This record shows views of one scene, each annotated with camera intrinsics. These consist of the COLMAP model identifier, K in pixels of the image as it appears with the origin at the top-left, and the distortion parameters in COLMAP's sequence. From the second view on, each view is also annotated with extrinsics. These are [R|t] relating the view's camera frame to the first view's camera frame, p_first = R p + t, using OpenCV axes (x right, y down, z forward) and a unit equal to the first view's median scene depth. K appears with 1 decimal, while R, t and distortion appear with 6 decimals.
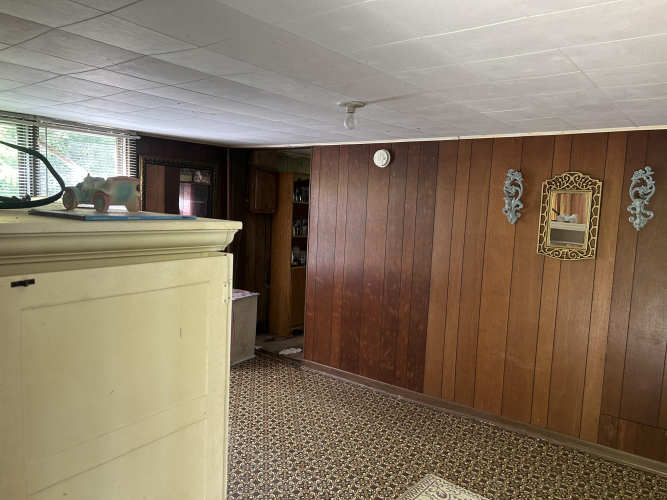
lens RADIAL K [[496.2, 0, 335.7], [0, 496.2, 253.0], [0, 0, 1]] dist [0.038168, -0.045507]
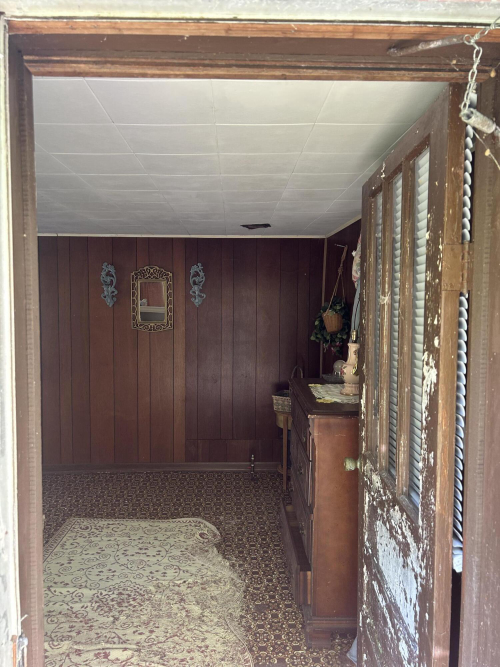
lens RADIAL K [[496.2, 0, 248.7], [0, 496.2, 331.2], [0, 0, 1]] dist [0.038168, -0.045507]
pose [[0.771649, -0.072916, 0.631856, -0.184671], [0.086663, 0.996196, 0.009125, 0.023276], [-0.630117, 0.047717, 0.775032, -0.193483]]
